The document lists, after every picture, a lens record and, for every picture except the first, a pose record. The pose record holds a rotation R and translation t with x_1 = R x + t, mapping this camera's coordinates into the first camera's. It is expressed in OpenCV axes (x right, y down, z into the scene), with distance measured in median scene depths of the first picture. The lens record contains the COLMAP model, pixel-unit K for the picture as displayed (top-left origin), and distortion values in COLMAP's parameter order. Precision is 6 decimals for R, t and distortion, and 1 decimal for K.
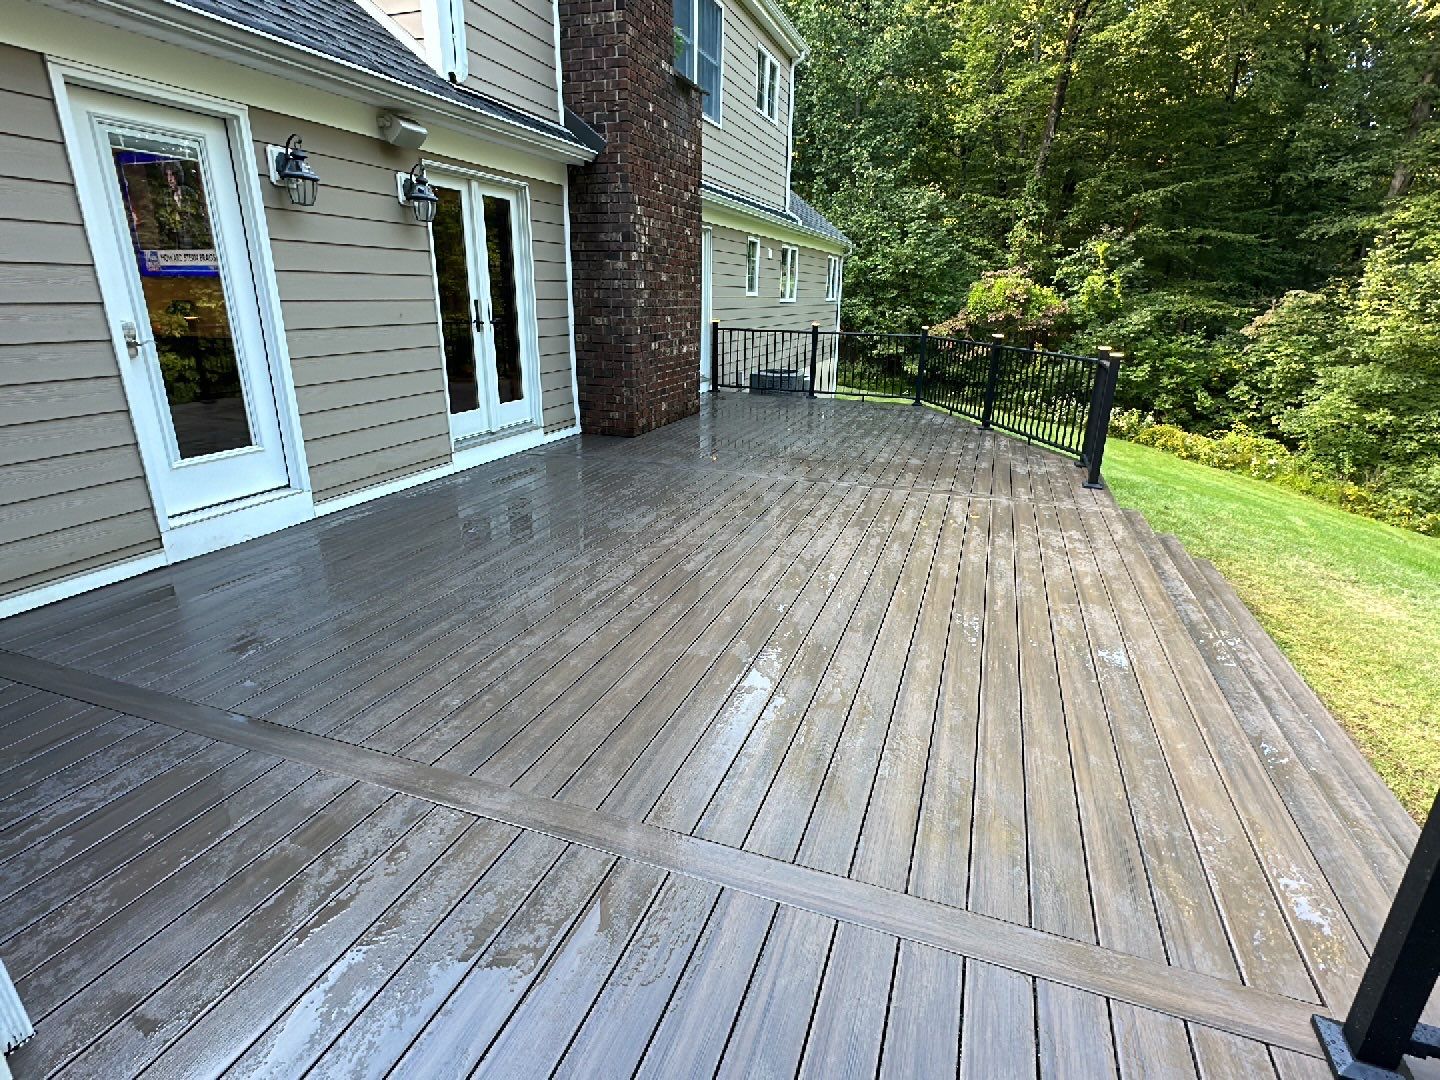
lens RADIAL K [[731.5, 0, 723.8], [0, 731.5, 539.5], [0, 0, 1]] dist [-0.003115, 0.000702]
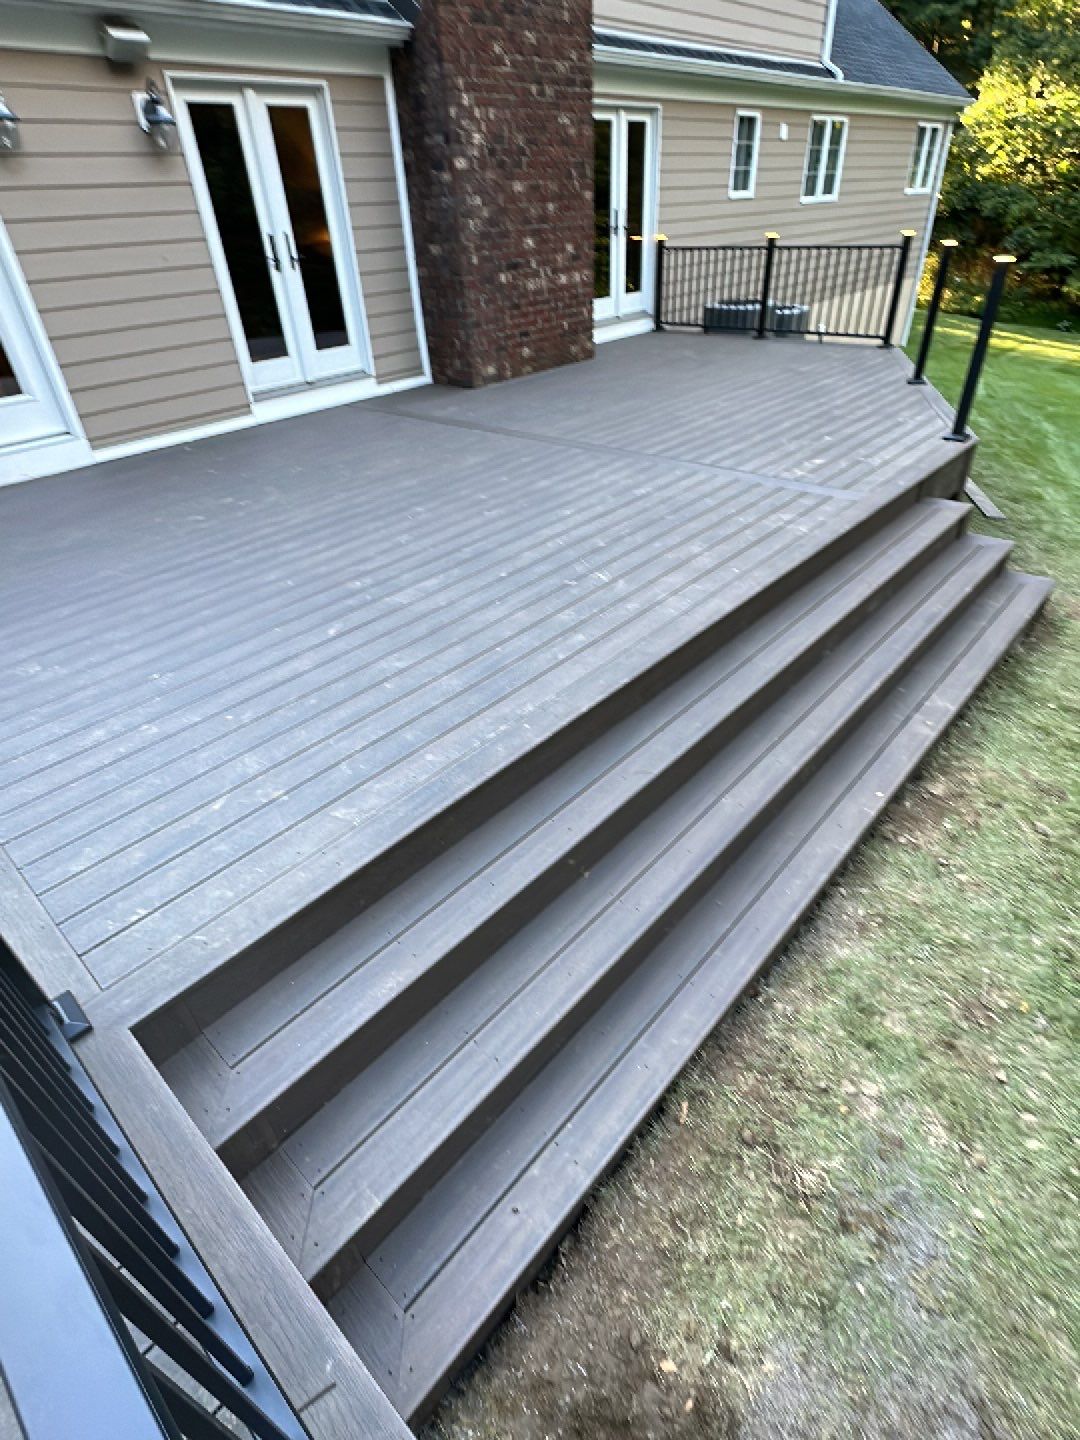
lens RADIAL K [[731.5, 0, 540.4], [0, 731.5, 724.7], [0, 0, 1]] dist [-0.003115, 0.000702]
pose [[0.920983, 0.173607, -0.348786, 0.206976], [-0.063400, 0.950083, 0.305489, -0.012008], [0.384411, -0.259237, 0.886016, 0.047517]]
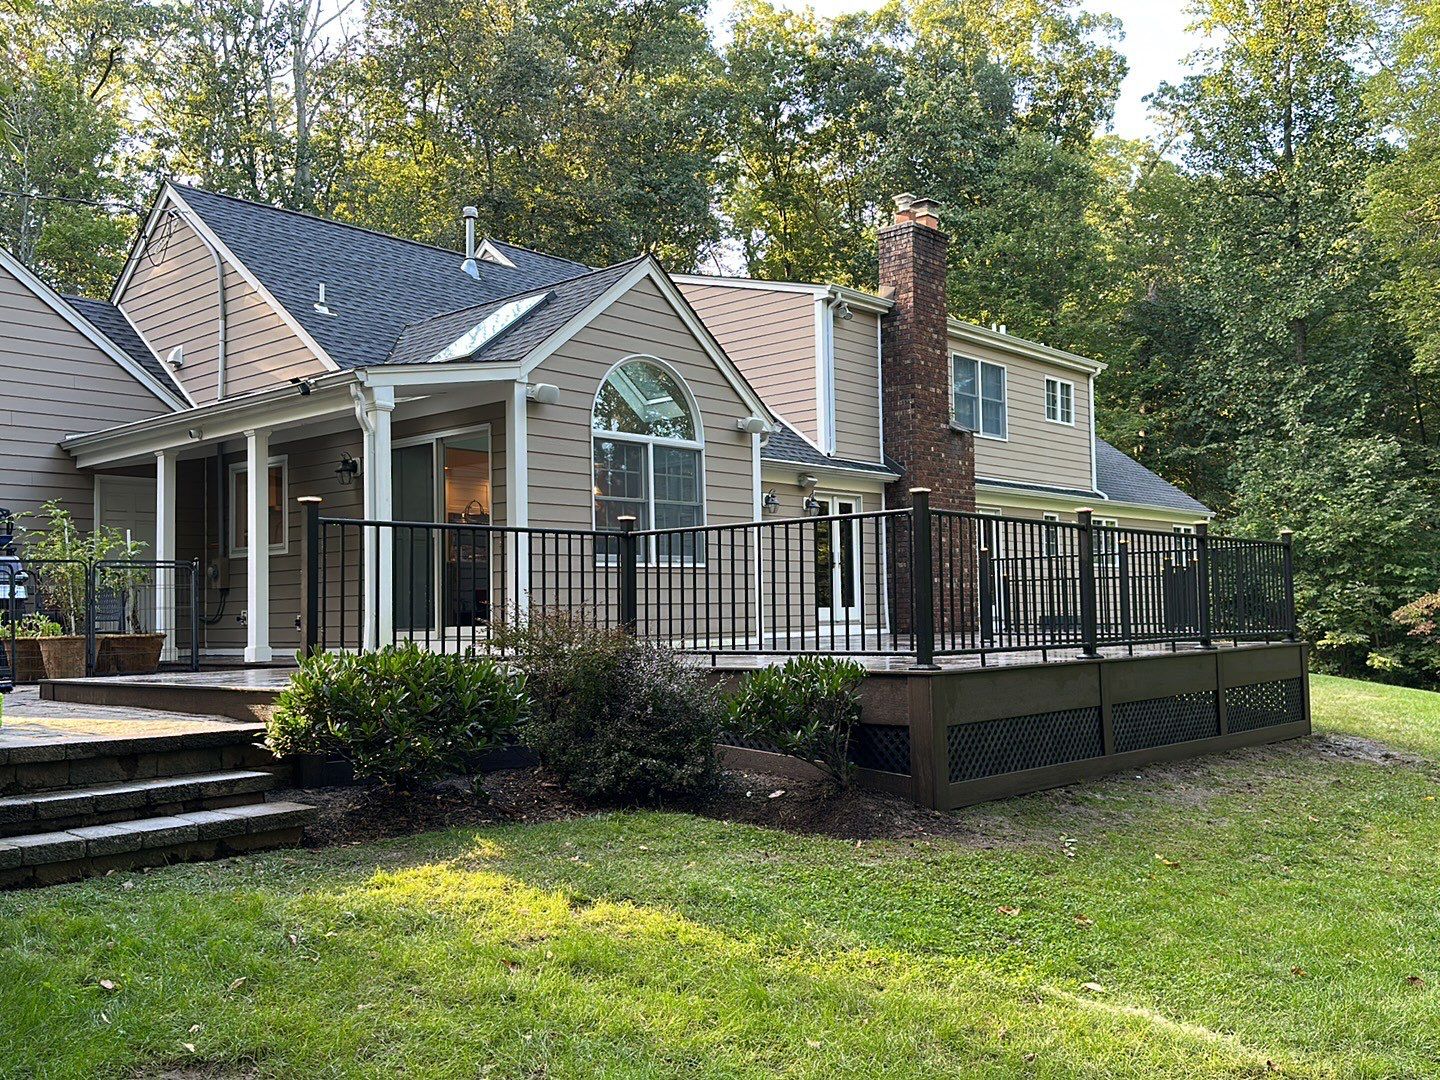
lens RADIAL K [[1273.5, 0, 718.2], [0, 1273.5, 551.7], [0, 0, 1]] dist [0.145781, -0.269136]
pose [[0.927658, -0.053264, -0.369613, 0.291343], [-0.086226, 0.932477, -0.350787, 0.408451], [0.363340, 0.357281, 0.860427, -0.934645]]
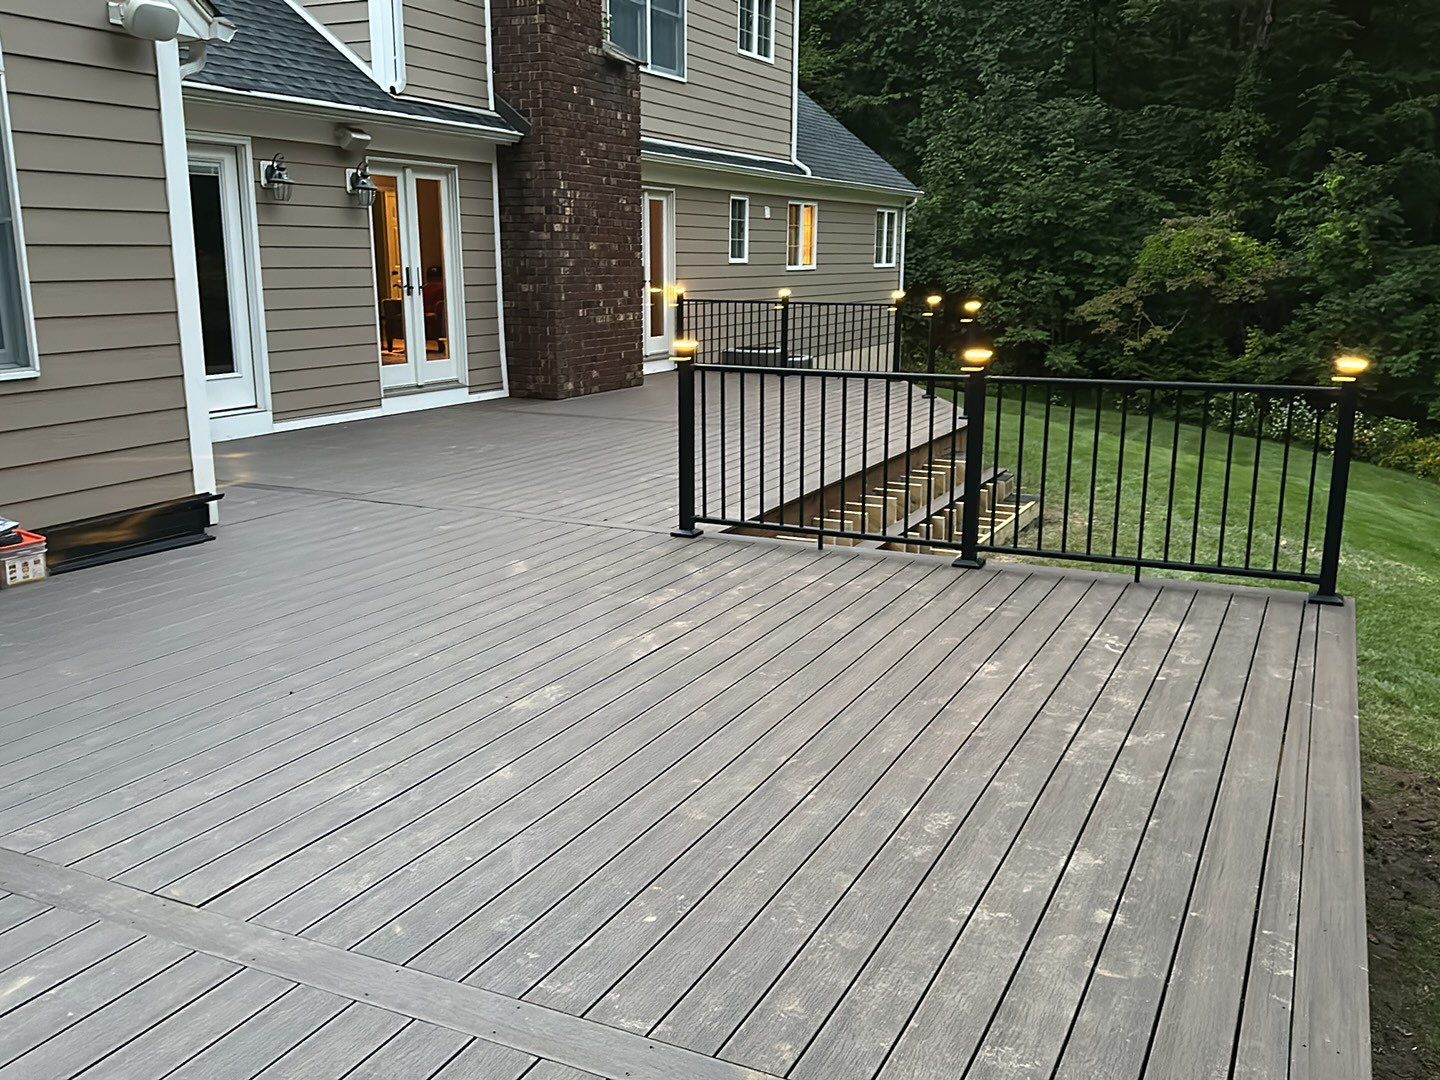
lens RADIAL K [[1273.5, 0, 720.8], [0, 1273.5, 552.9], [0, 0, 1]] dist [0.145781, -0.269136]
pose [[0.994616, 0.011819, -0.102951, 0.166630], [-0.021873, 0.995035, -0.097087, 0.138420], [0.101293, 0.098816, 0.989937, -0.416139]]
